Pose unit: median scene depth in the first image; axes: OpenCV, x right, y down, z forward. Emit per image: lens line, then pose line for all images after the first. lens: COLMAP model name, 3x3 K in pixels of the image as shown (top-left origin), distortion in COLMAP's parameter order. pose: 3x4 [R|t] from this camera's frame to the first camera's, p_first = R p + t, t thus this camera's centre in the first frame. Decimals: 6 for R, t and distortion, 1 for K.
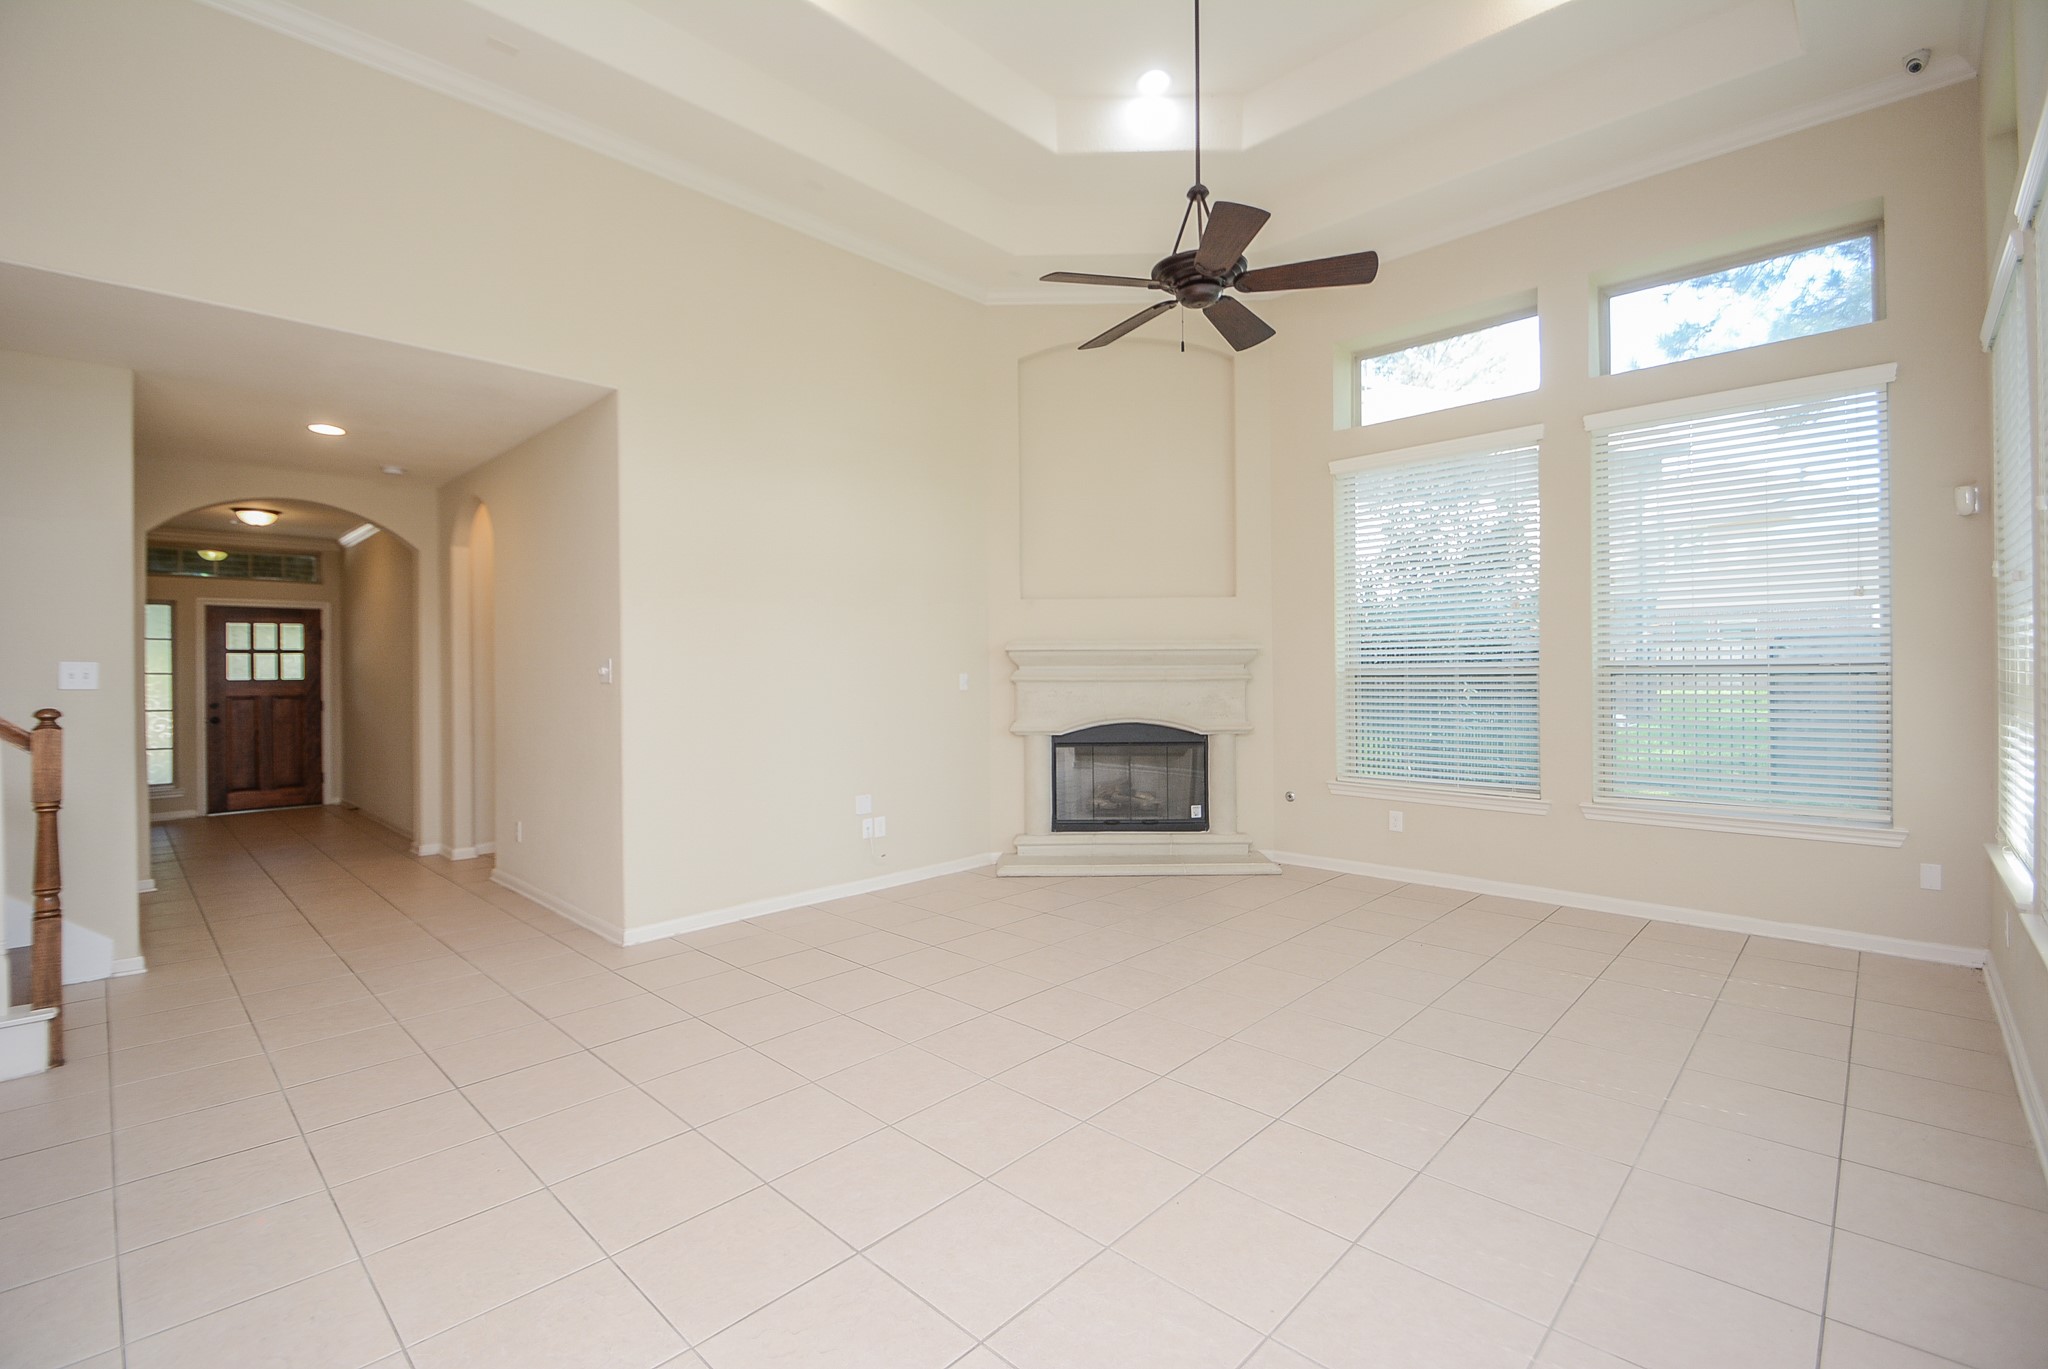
lens RADIAL K [[891.4, 0, 1019.7], [0, 891.4, 670.9], [0, 0, 1]] dist [-0.000111, 0.000098]
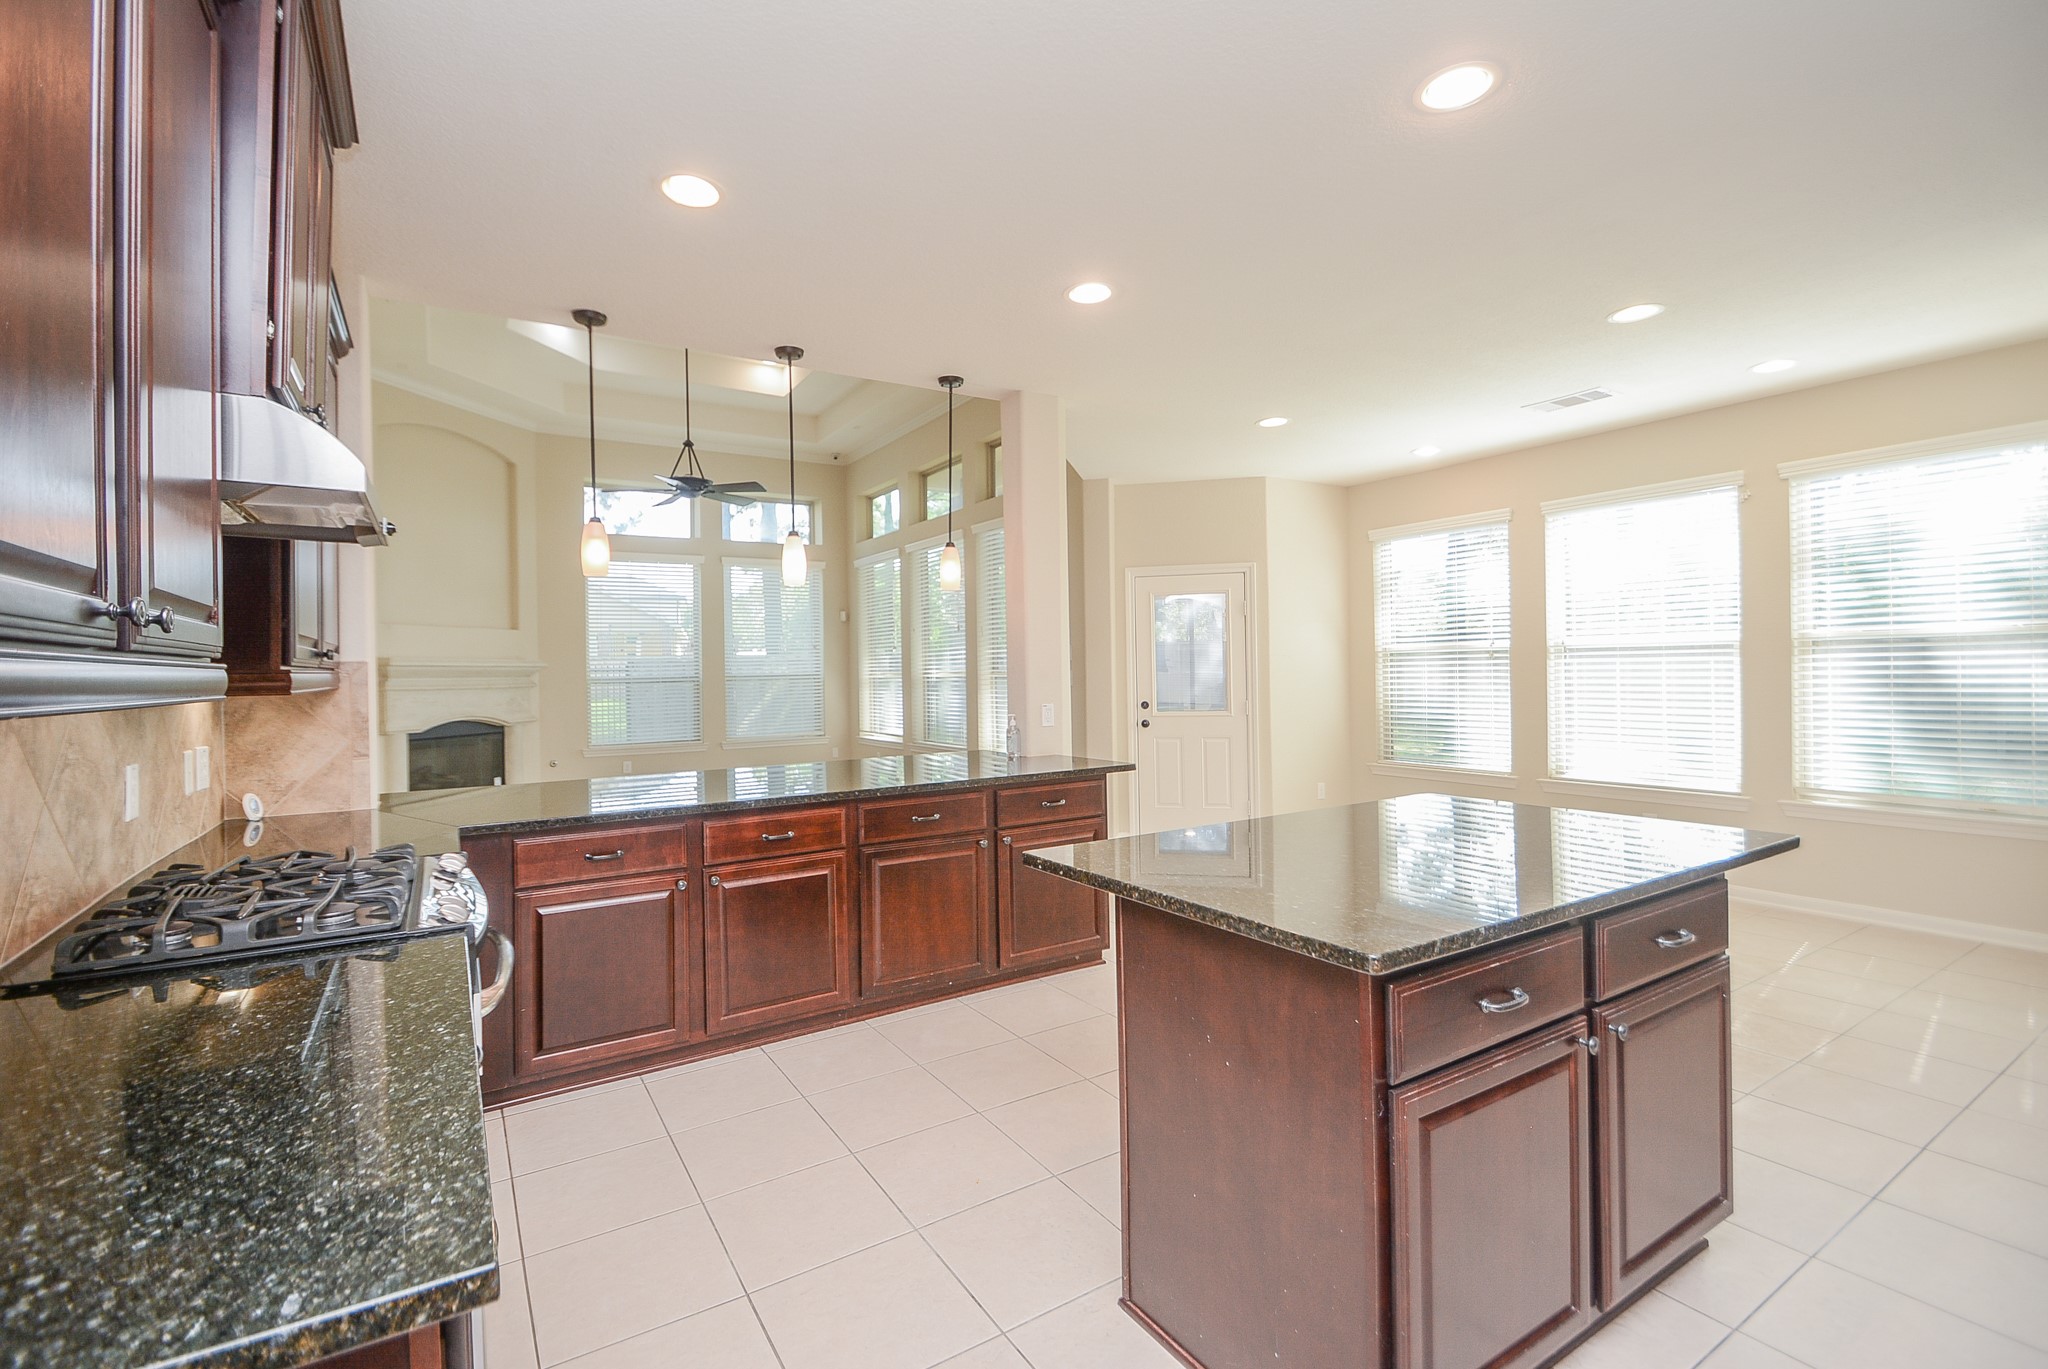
lens RADIAL K [[908.2, 0, 1029.6], [0, 908.2, 668.6], [0, 0, 1]] dist [0.000960, -0.010095]
pose [[0.238360, 0.010193, 0.971123, -0.994828], [0.011557, 0.999844, -0.013331, 0.008598], [-0.971108, 0.014401, 0.238205, -0.150450]]
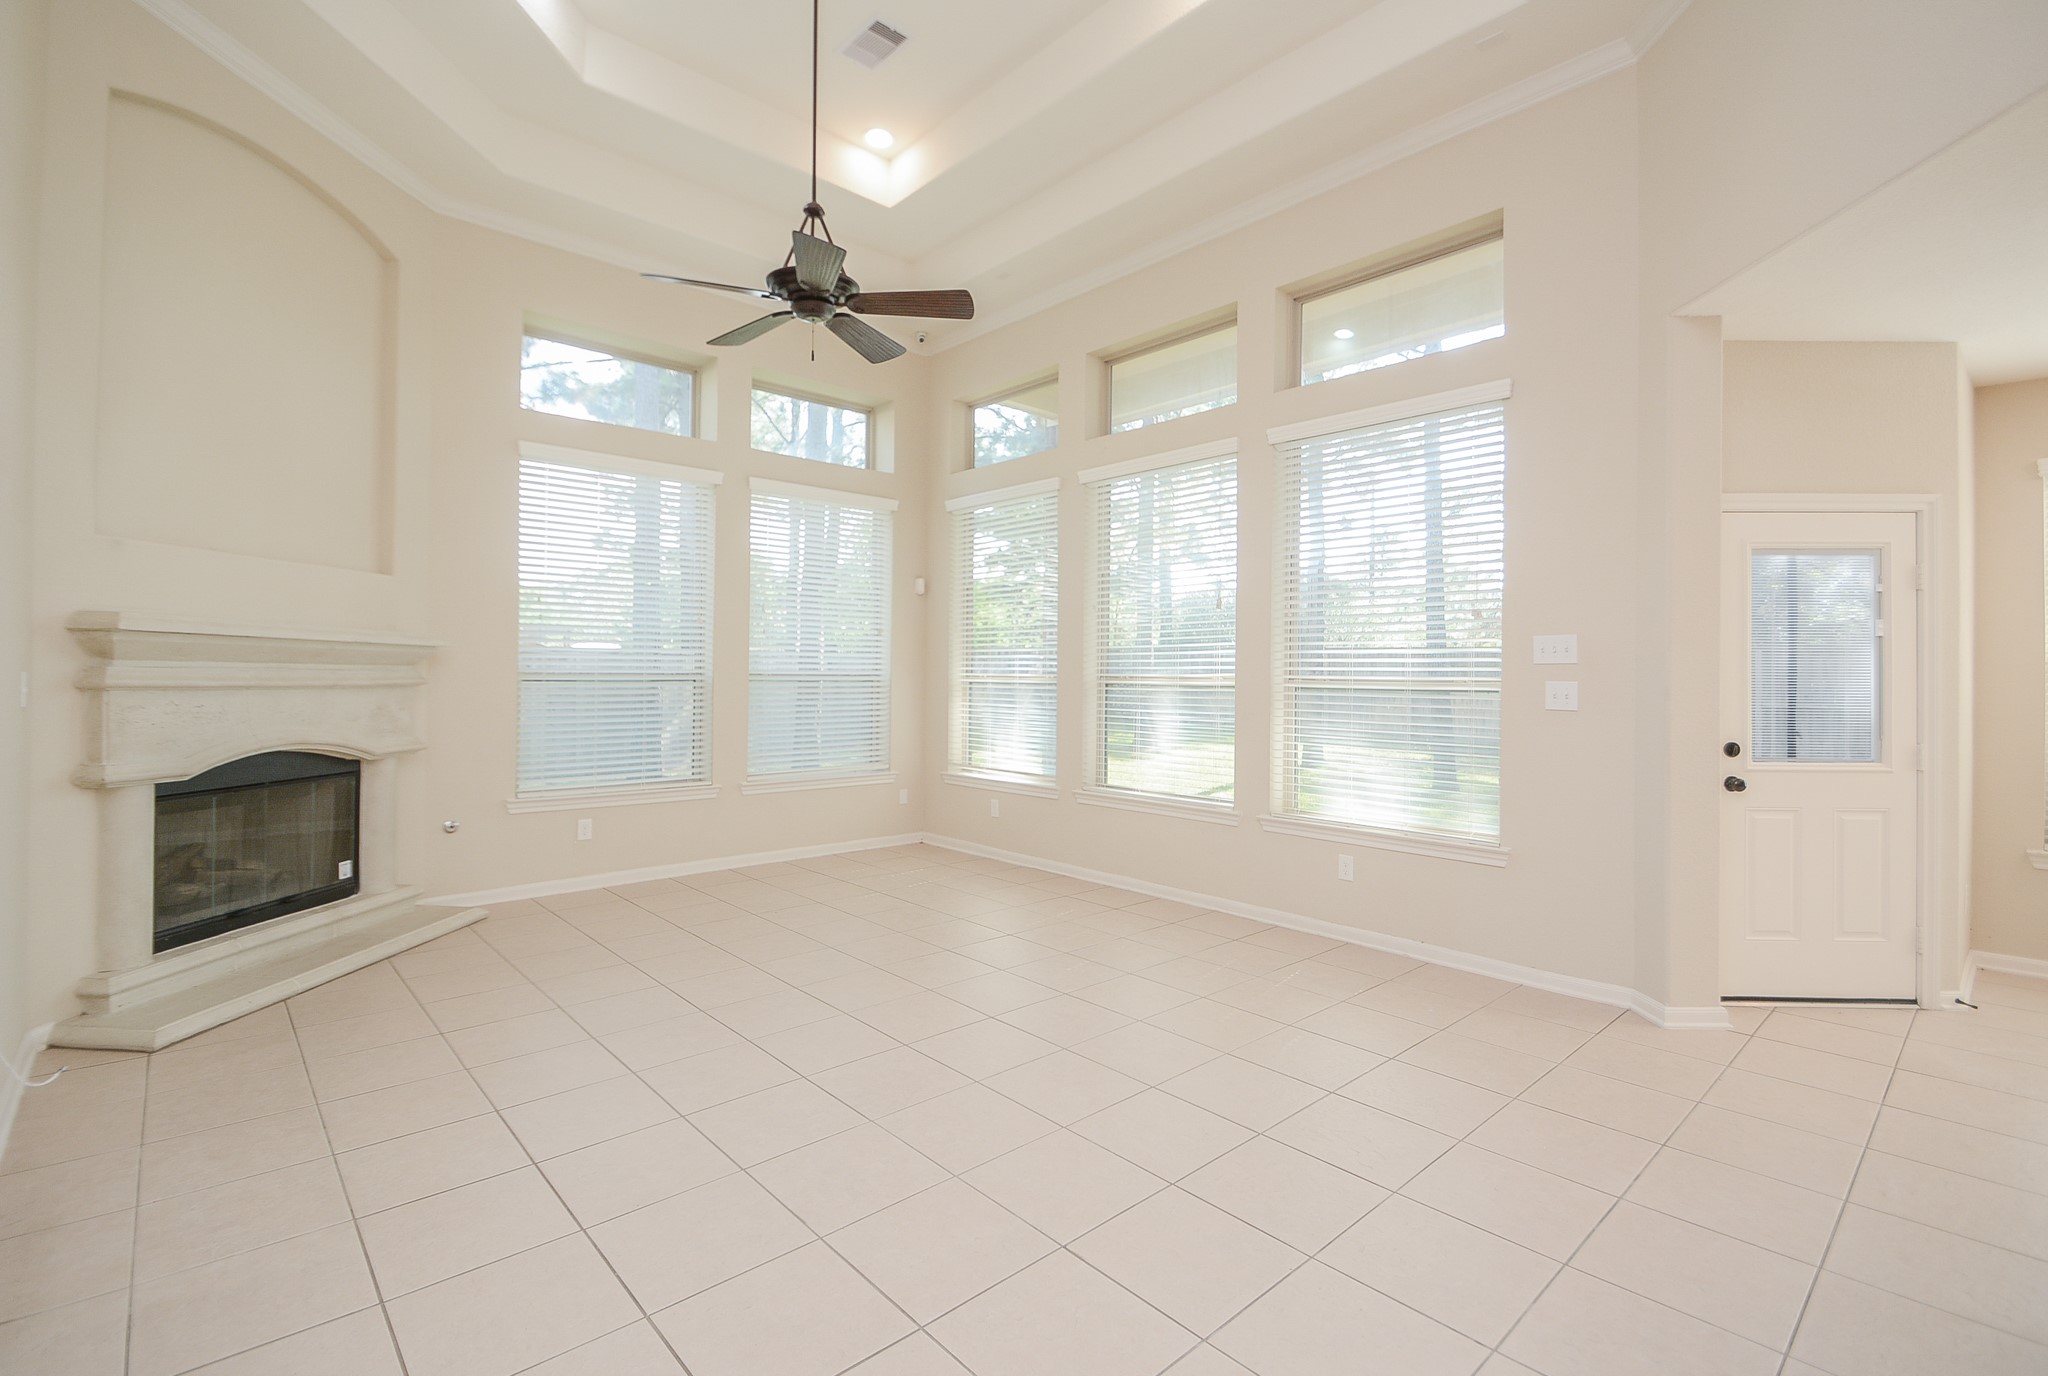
lens RADIAL K [[908.2, 0, 1013.7], [0, 908.2, 675.1], [0, 0, 1]] dist [0.000960, -0.010095]
pose [[0.060854, 0.014521, 0.998041, -0.500791], [-0.012571, 0.999826, -0.013781, 0.005394], [-0.998067, -0.011708, 0.061026, 0.428256]]
